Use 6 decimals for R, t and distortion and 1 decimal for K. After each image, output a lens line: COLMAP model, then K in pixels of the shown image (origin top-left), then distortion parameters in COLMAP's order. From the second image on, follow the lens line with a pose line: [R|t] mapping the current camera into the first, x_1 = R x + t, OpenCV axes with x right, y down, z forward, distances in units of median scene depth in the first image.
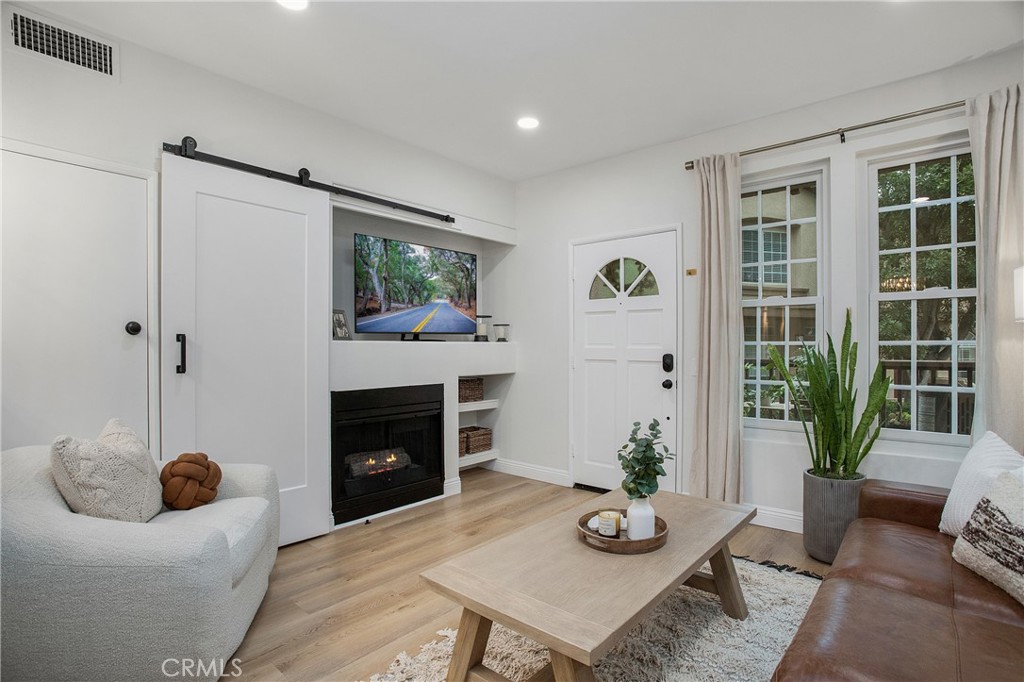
lens RADIAL K [[507.2, 0, 512.0], [0, 507.2, 341.0], [0, 0, 1]] dist [-0.000808, -0.000155]
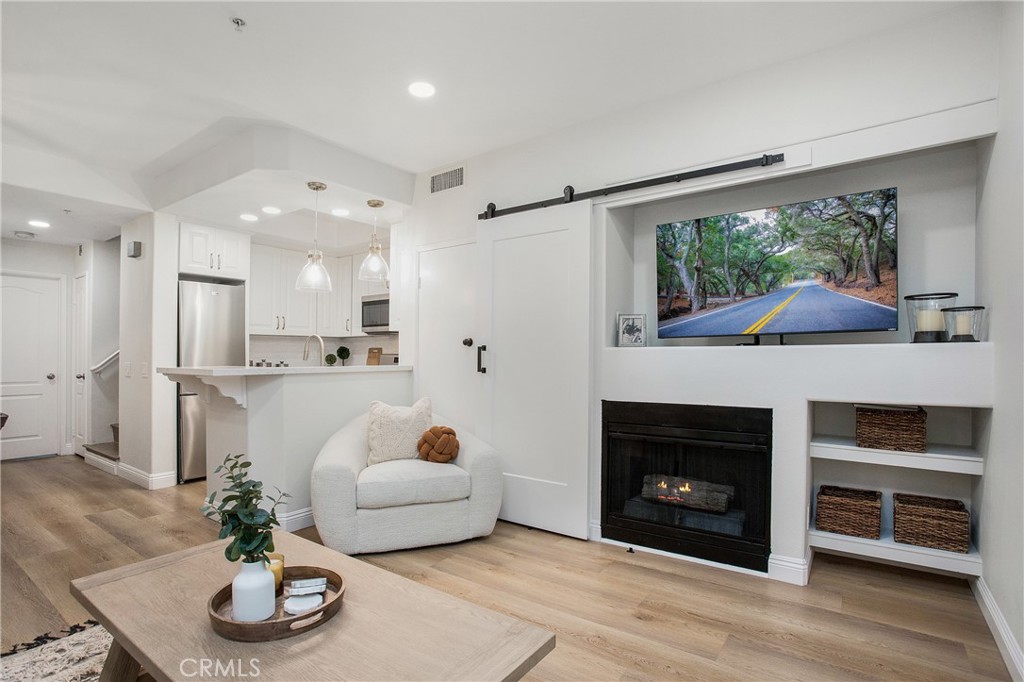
lens RADIAL K [[438.3, 0, 439.2], [0, 438.3, 358.9], [0, 0, 1]] dist [0.001069, 0.000278]
pose [[0.139440, 0.009214, -0.990188, 0.364986], [0.017440, 0.999779, 0.011759, 0.003600], [0.990077, -0.018908, 0.139249, 0.476624]]
